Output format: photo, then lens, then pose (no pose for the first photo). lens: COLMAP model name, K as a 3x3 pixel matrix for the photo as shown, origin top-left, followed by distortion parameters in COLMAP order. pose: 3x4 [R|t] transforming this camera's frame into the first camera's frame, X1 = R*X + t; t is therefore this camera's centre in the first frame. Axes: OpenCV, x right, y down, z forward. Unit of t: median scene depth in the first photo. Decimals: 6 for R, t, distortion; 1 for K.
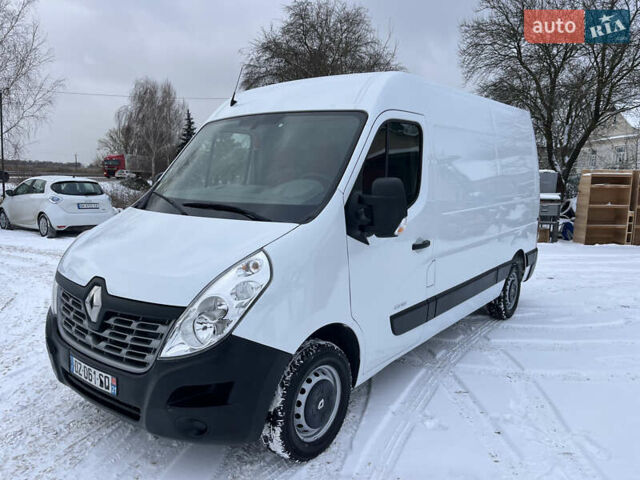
lens RADIAL K [[498.5, 0, 319.2], [0, 498.5, 240.5], [0, 0, 1]] dist [0.110227, -0.139706]
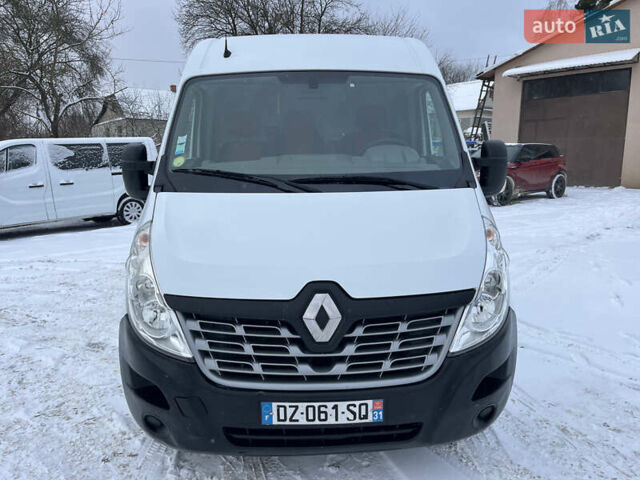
lens RADIAL K [[498.5, 0, 319.2], [0, 498.5, 240.5], [0, 0, 1]] dist [0.110227, -0.139706]
pose [[0.755256, -0.143254, 0.639583, -0.915508], [0.115618, 0.989639, 0.085132, -0.050338], [-0.645152, 0.009651, 0.763993, 0.450612]]
